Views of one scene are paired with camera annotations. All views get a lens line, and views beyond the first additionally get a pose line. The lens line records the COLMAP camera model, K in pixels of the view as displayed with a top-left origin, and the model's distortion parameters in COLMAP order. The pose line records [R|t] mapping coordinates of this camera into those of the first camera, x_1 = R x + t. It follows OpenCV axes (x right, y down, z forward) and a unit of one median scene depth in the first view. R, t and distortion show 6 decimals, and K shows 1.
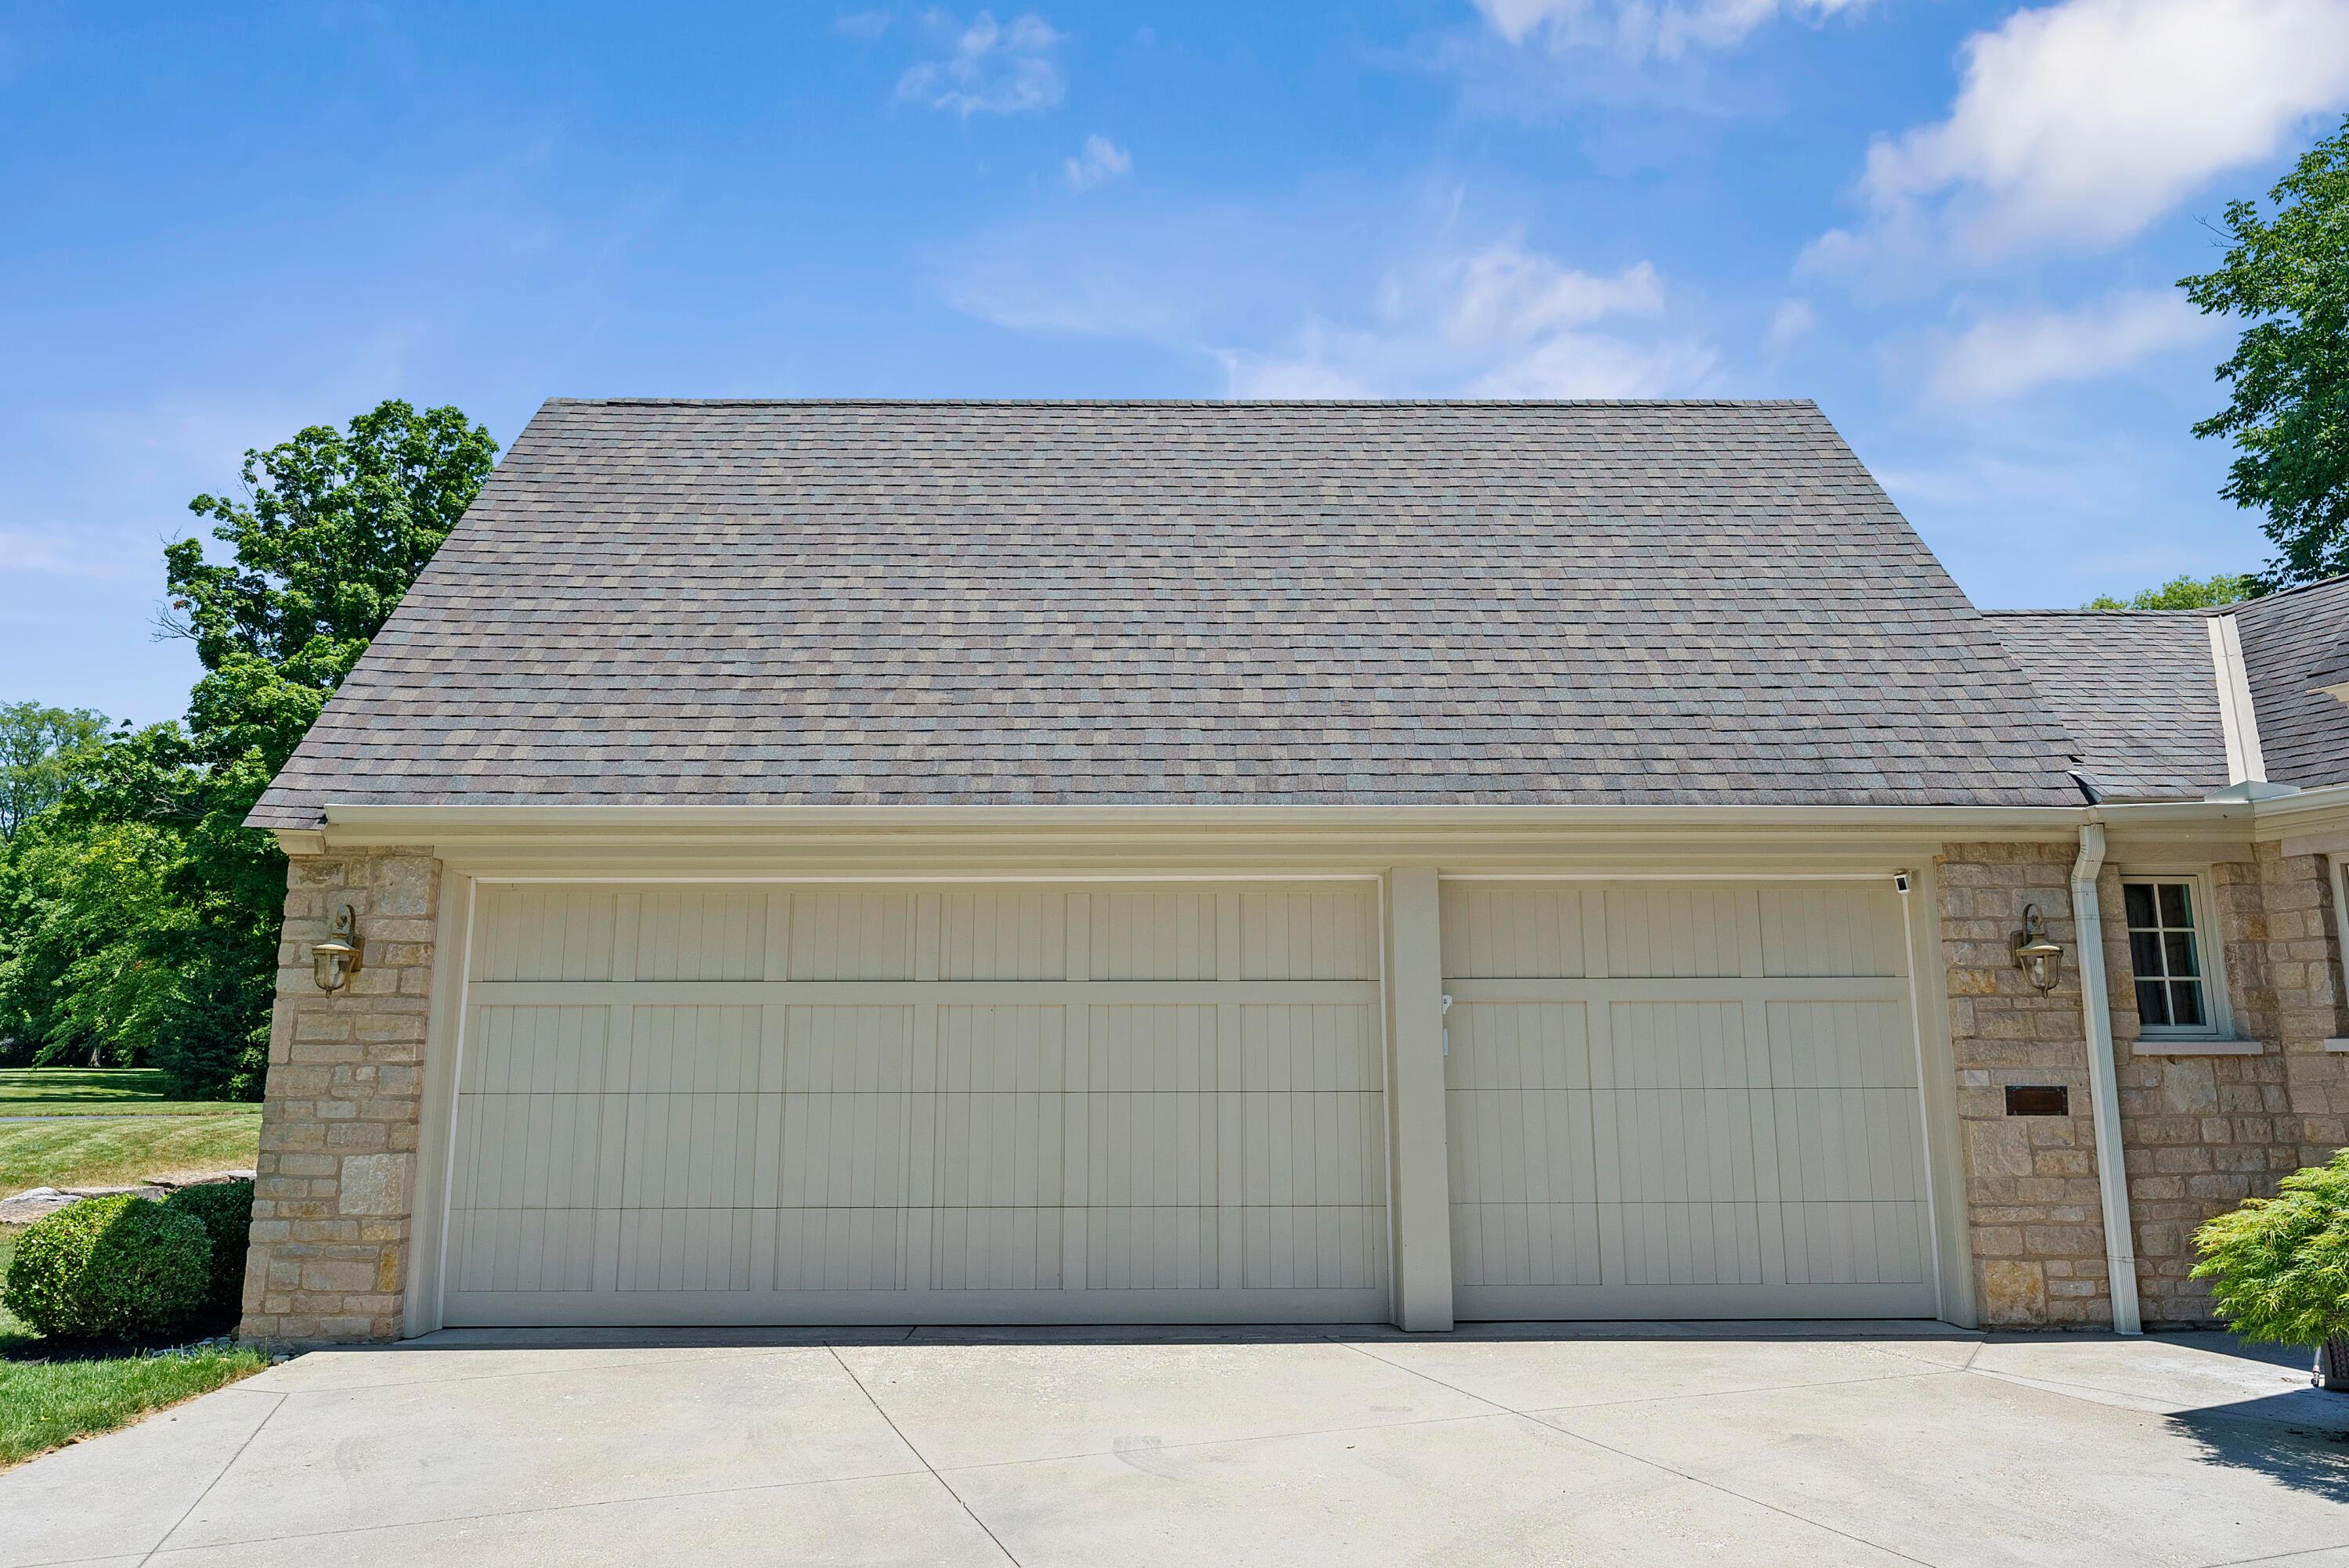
lens RADIAL K [[1569.2, 0, 1175.6], [0, 1569.2, 768.2], [0, 0, 1]] dist [-0.004221, 0.004585]
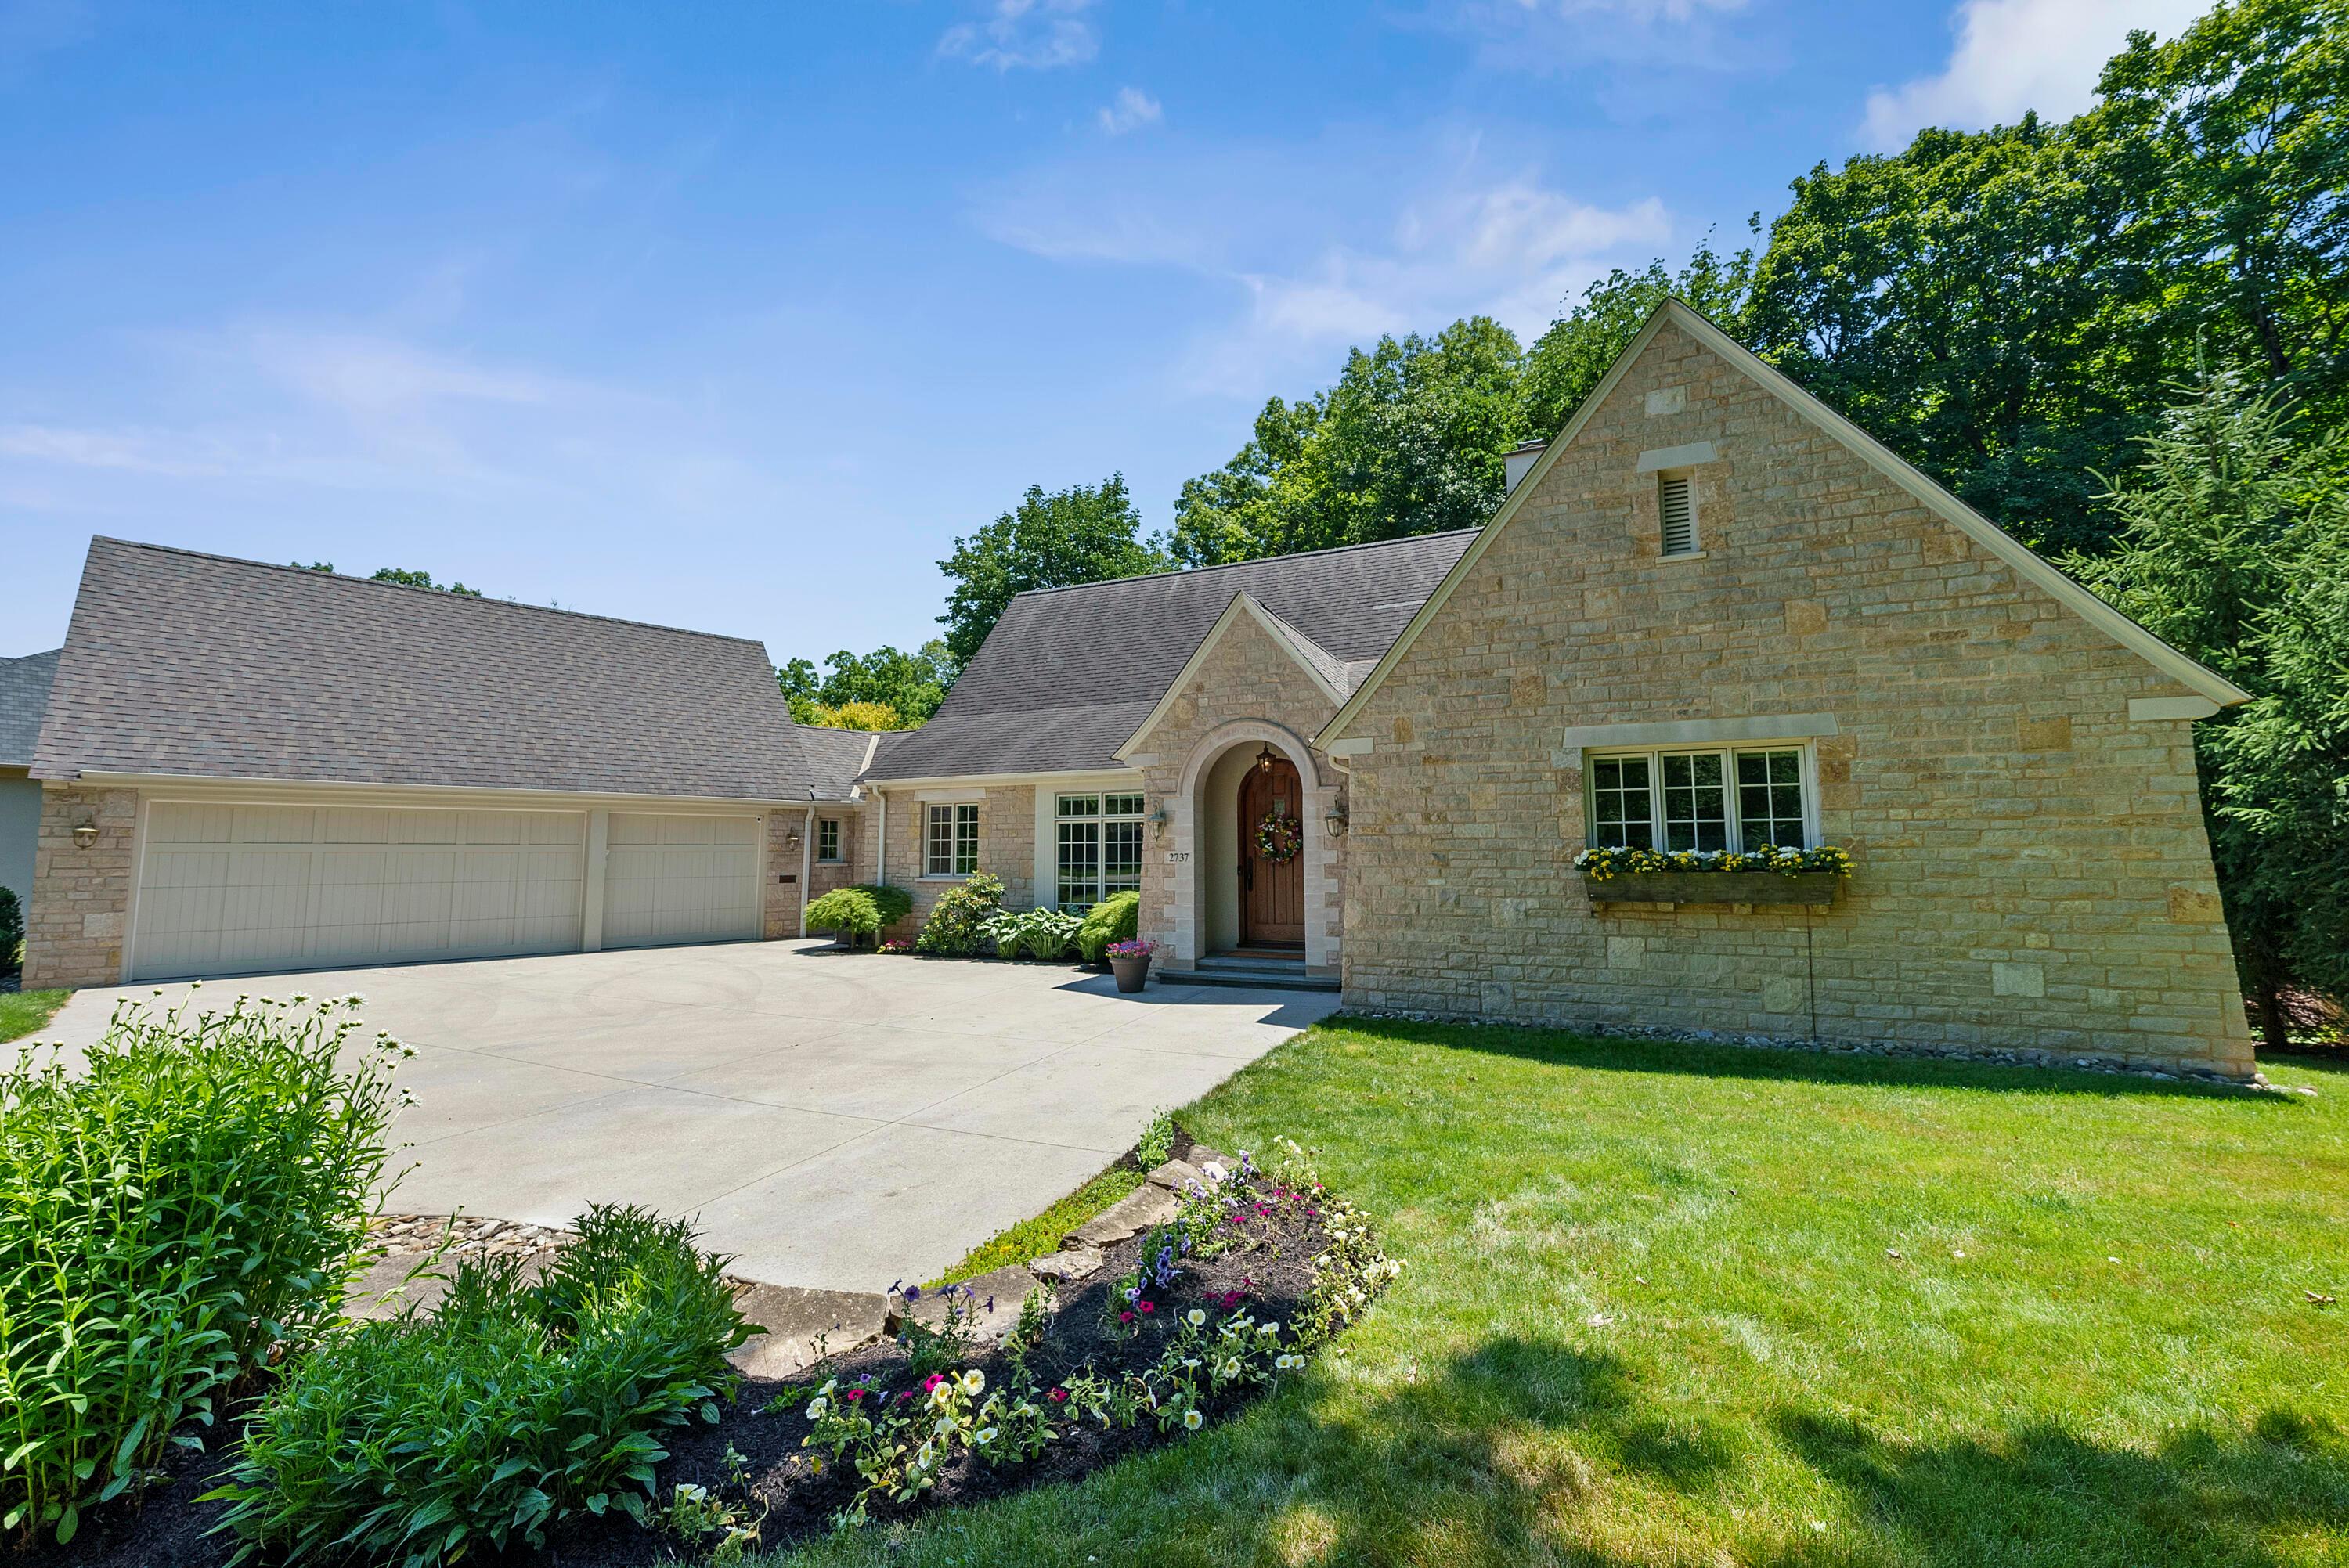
lens RADIAL K [[918.5, 0, 1183.9], [0, 918.5, 769.2], [0, 0, 1]] dist [0.002330, -0.000196]
pose [[0.706629, 0.065895, 0.704509, -0.326168], [-0.134212, 0.990062, 0.042012, -0.252750], [-0.694739, -0.124240, 0.708451, -1.117866]]
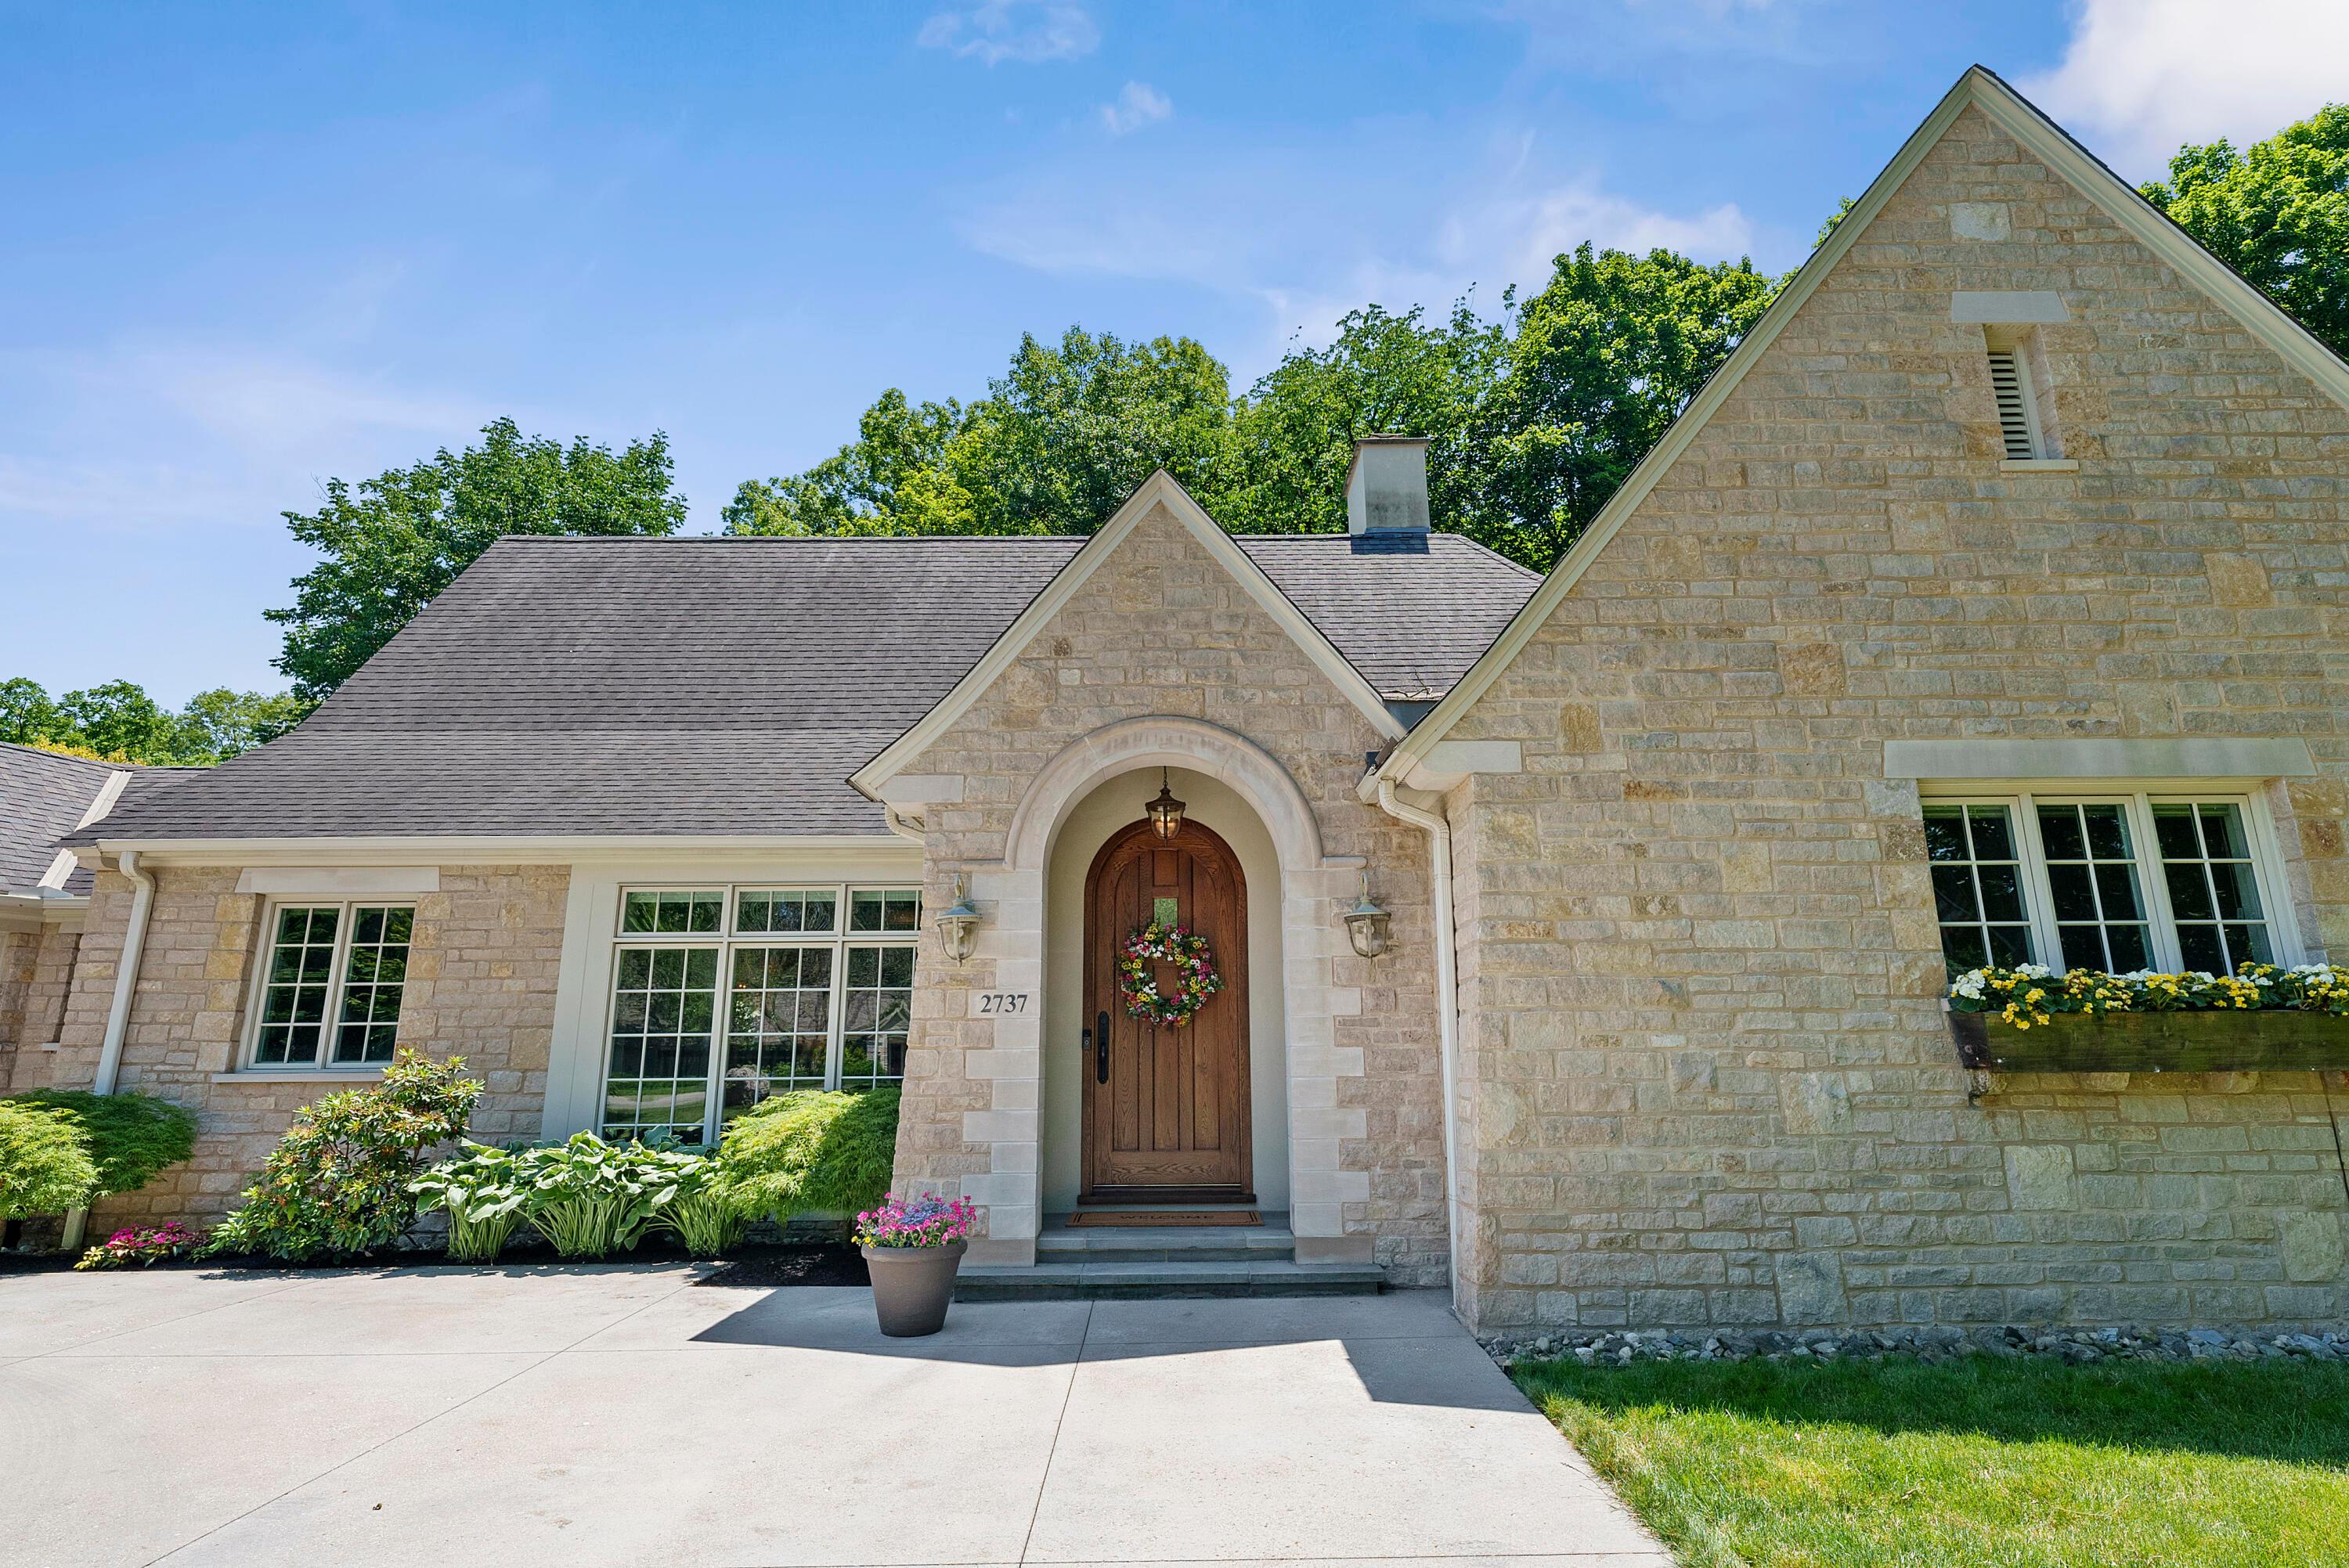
lens RADIAL K [[1201.8, 0, 1179.9], [0, 1201.8, 771.8], [0, 0, 1]] dist [0.004891, -0.000880]
pose [[0.345307, 0.222233, 0.911798, -0.088495], [-0.174319, 0.969840, -0.170363, -0.096631], [-0.922158, -0.100116, 0.373632, -0.549428]]
